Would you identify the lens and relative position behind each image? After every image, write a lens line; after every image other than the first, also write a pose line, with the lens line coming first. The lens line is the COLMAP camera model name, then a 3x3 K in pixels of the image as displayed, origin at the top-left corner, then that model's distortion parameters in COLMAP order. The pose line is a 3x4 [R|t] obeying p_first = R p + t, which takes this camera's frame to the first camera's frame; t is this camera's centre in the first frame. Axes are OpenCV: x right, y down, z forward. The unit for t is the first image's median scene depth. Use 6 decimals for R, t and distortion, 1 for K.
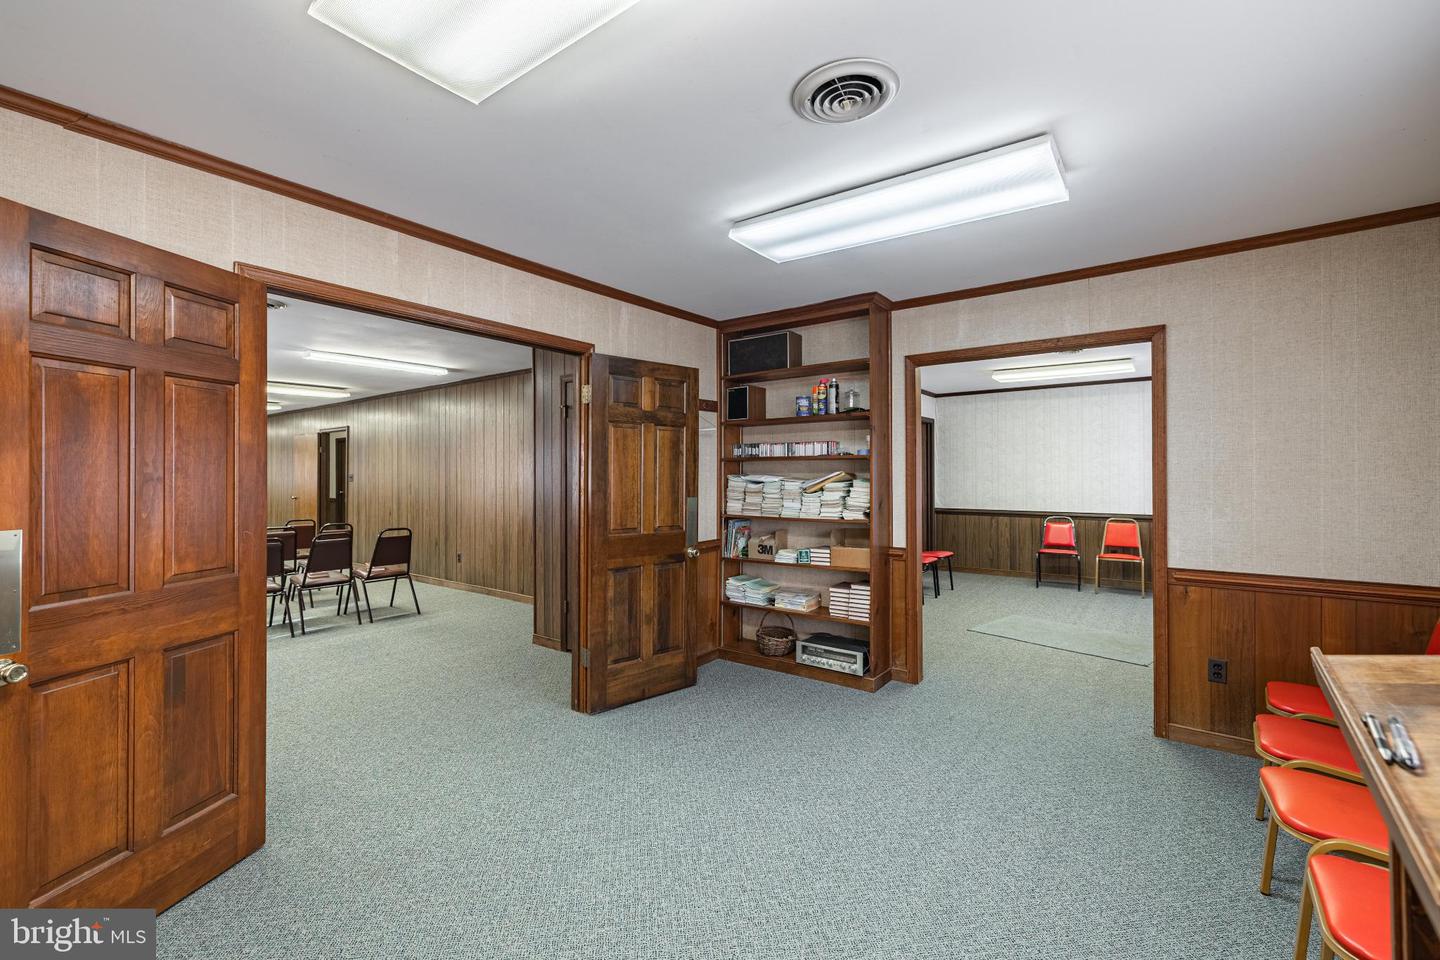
lens RADIAL K [[609.5, 0, 730.4], [0, 609.5, 474.4], [0, 0, 1]] dist [0.003243, -0.000779]
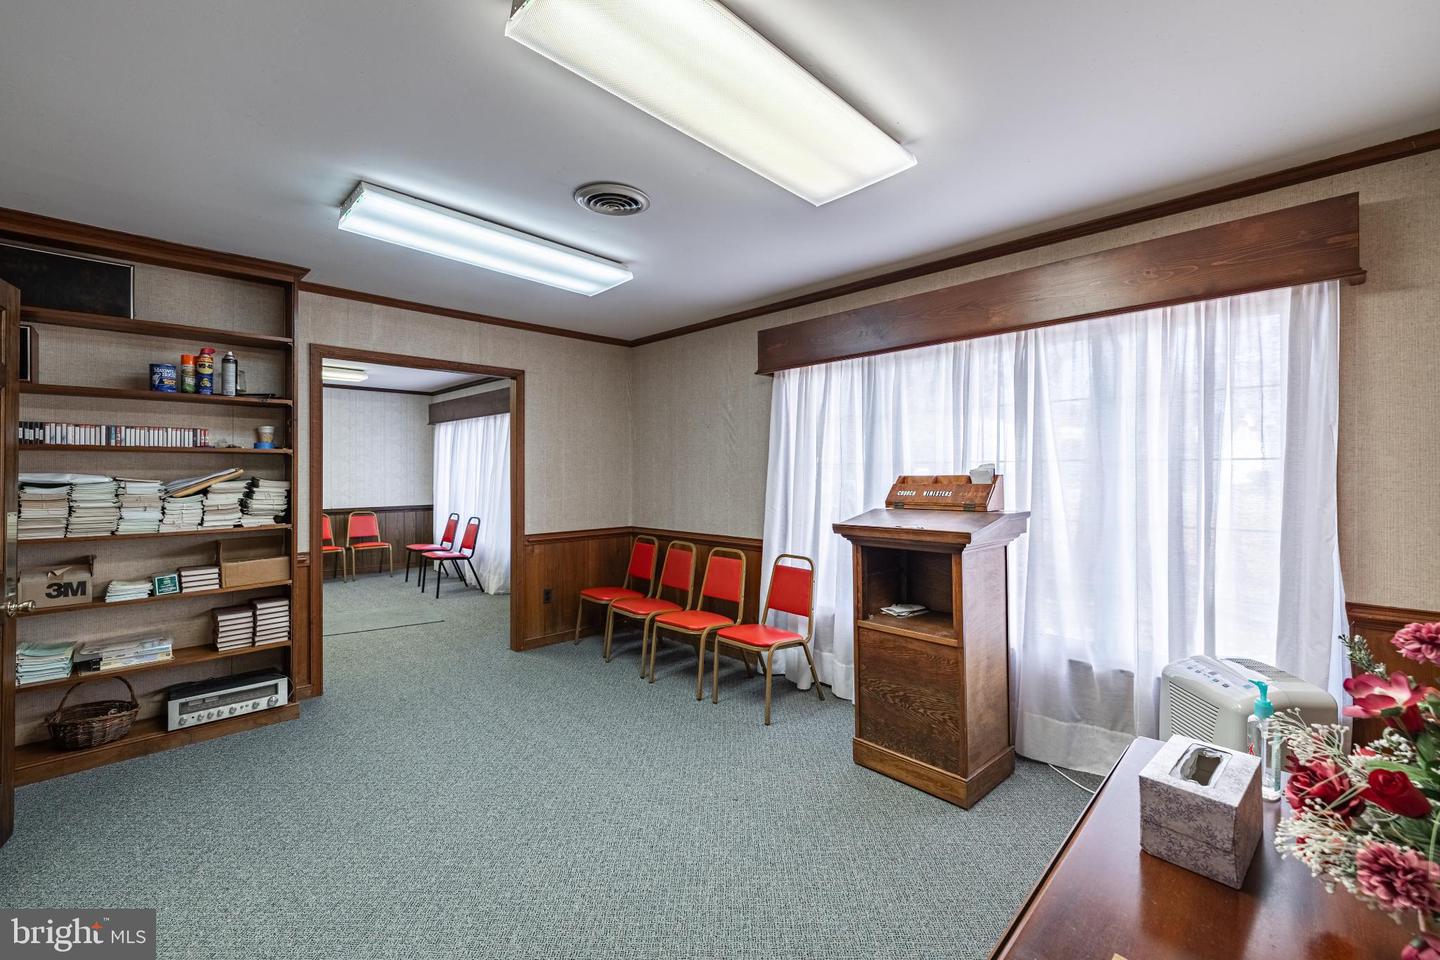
lens RADIAL K [[609.5, 0, 721.6], [0, 609.5, 473.4], [0, 0, 1]] dist [0.003243, -0.000779]
pose [[0.135105, -0.002176, 0.990829, -0.500610], [0.001712, 0.999997, 0.001962, 0.001180], [-0.990830, 0.001431, 0.135108, 0.239348]]
